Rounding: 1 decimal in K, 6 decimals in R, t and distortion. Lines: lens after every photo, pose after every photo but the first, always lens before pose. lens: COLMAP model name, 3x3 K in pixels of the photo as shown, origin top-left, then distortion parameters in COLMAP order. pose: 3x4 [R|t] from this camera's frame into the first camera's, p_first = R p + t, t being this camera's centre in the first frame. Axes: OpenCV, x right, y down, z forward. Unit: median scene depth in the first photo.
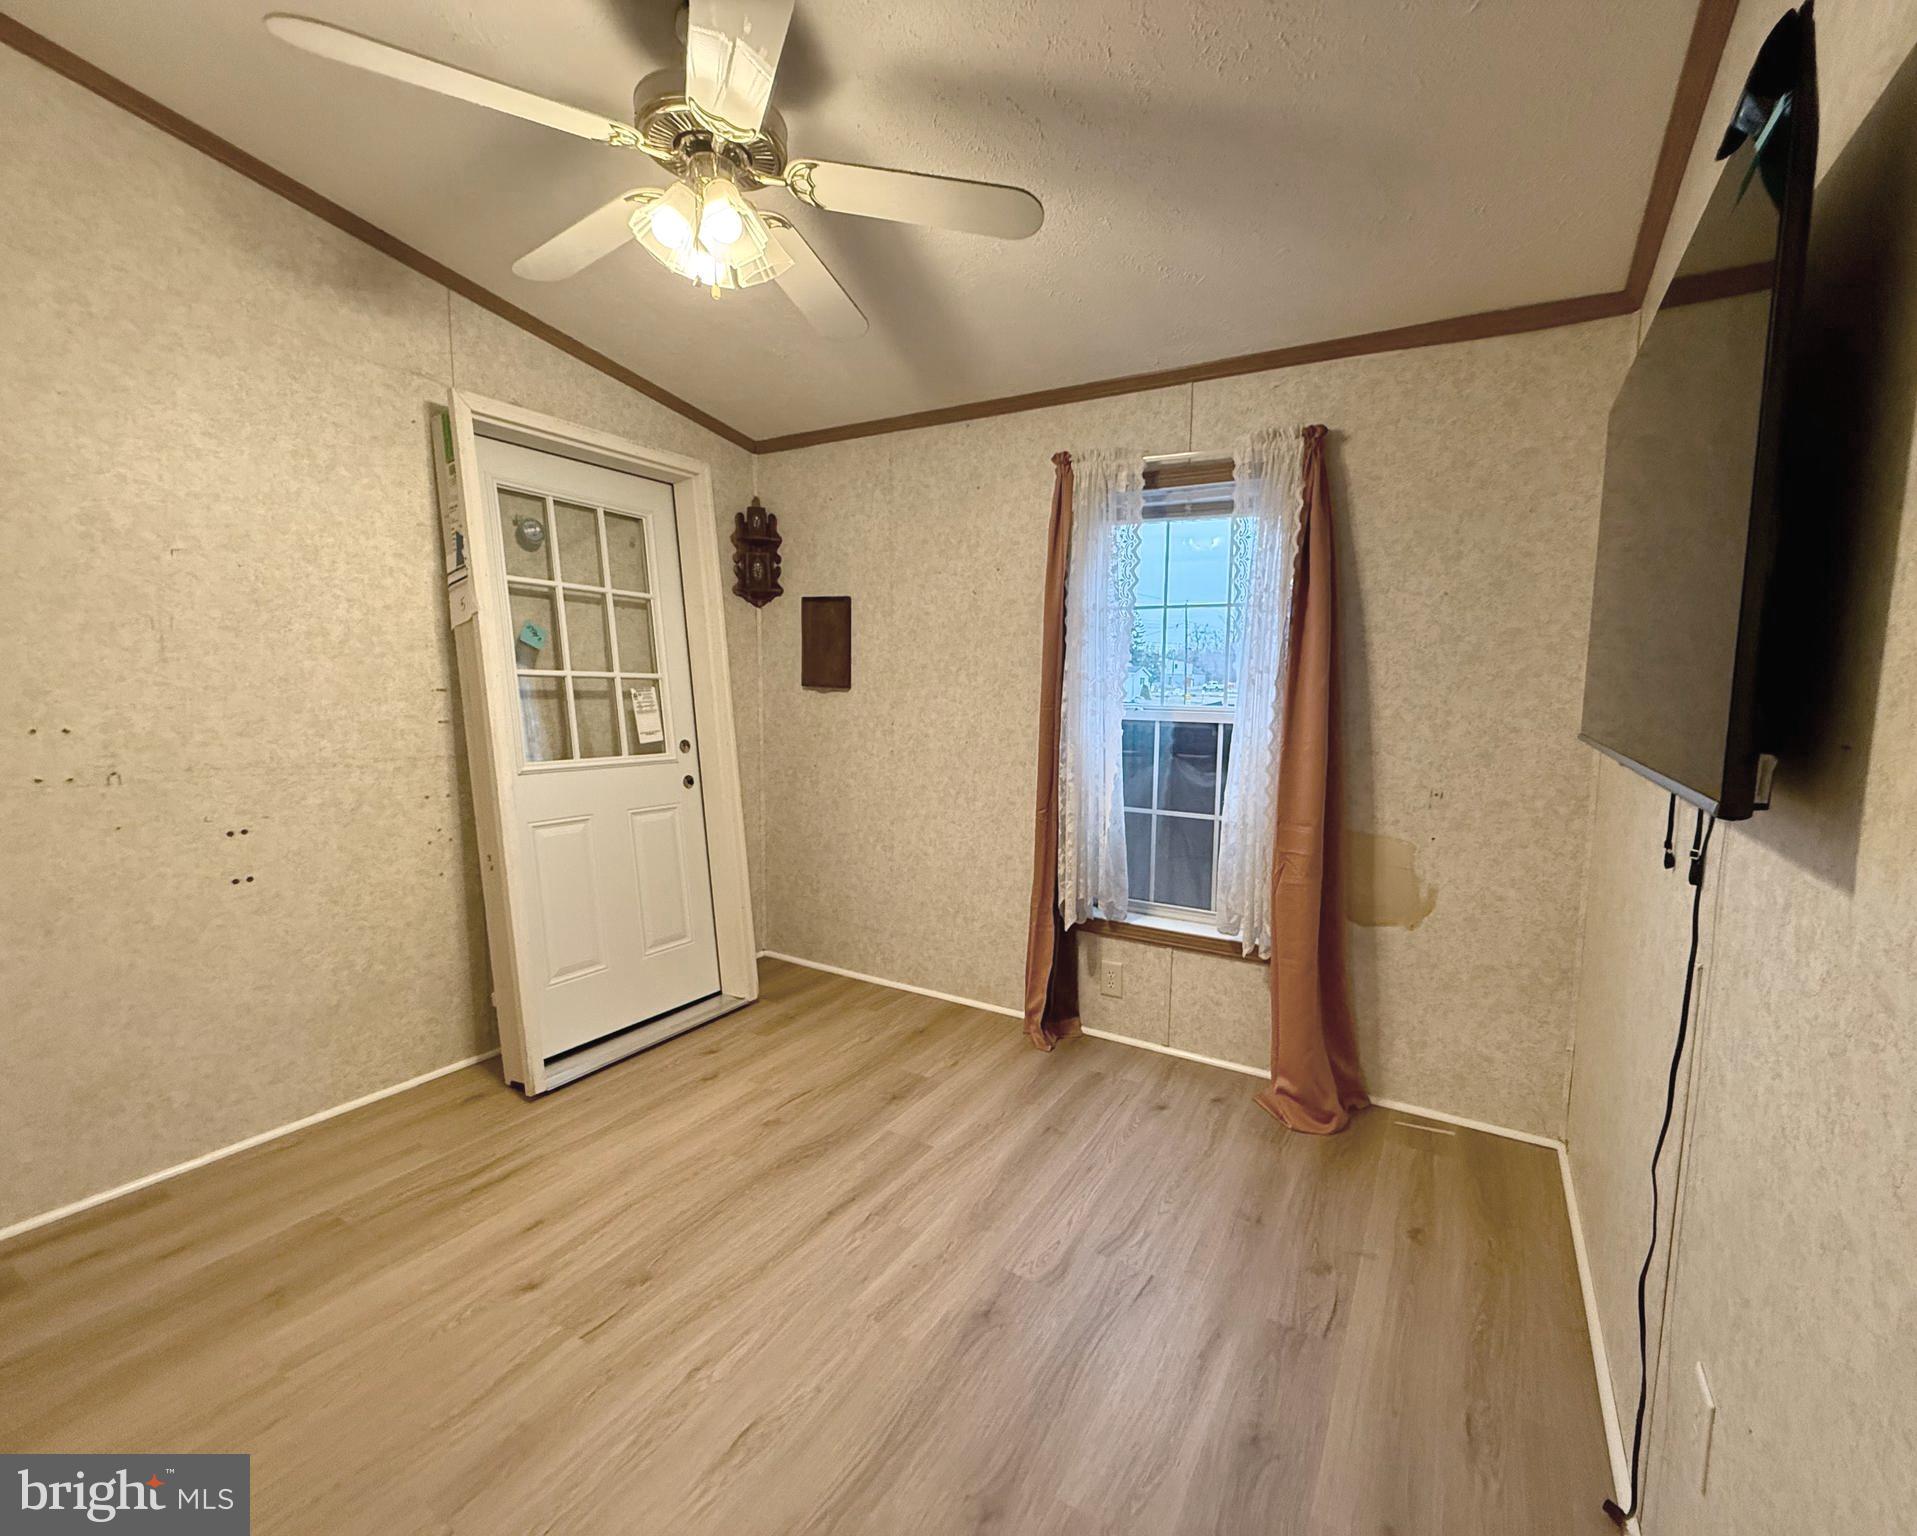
lens RADIAL K [[827.5, 0, 958.5], [0, 827.5, 768.0], [0, 0, 1]] dist [-0.001212, -0.000140]
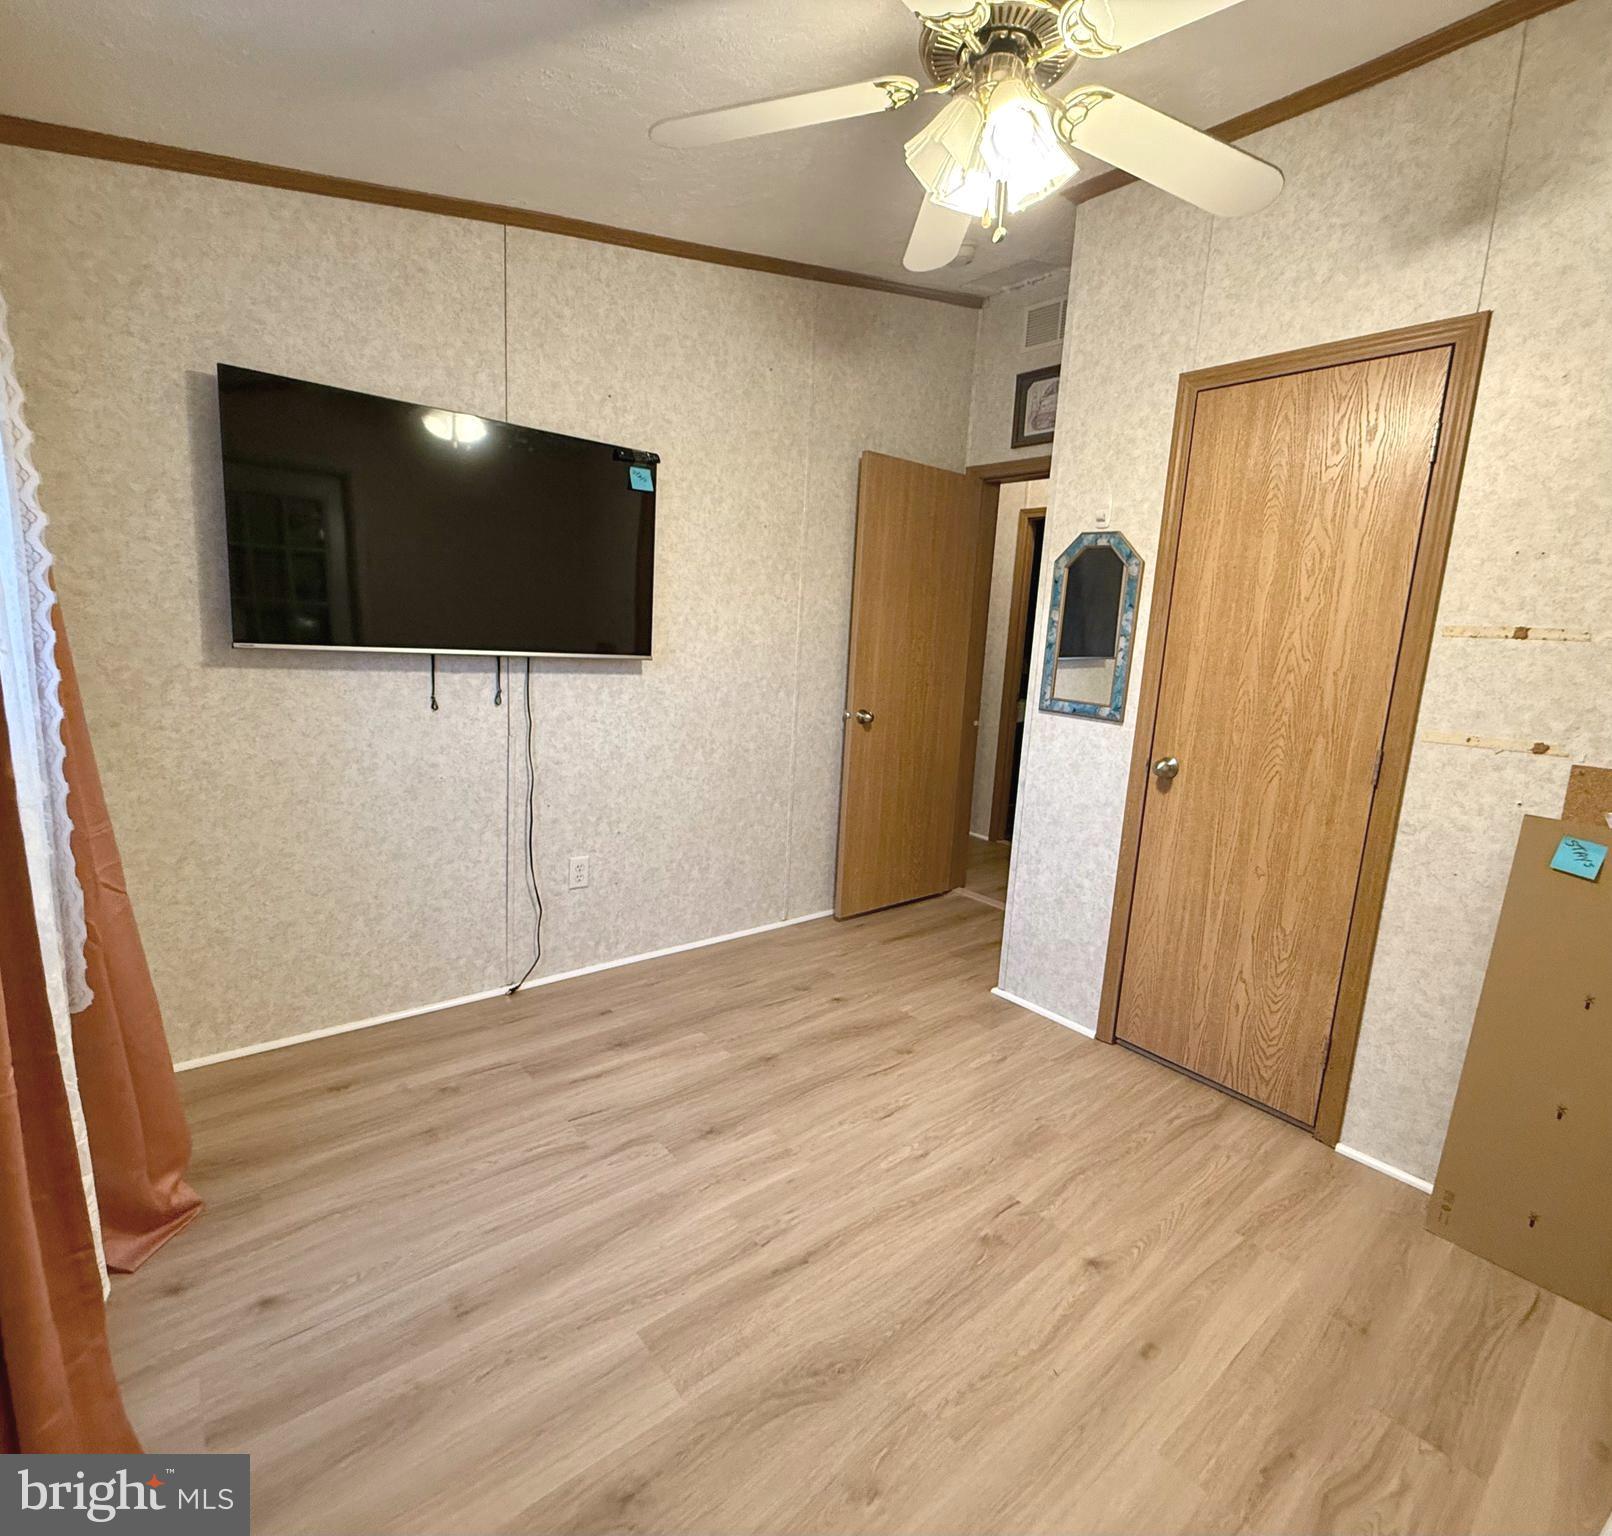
lens RADIAL K [[819.3, 0, 806.0], [0, 819.3, 768.0], [0, 0, 1]] dist [0.000055, -0.000100]
pose [[-0.949967, -0.115379, 0.290260, -0.391098], [-0.032798, 0.960984, 0.274654, -0.236030], [-0.310625, 0.251392, -0.916687, 1.863707]]
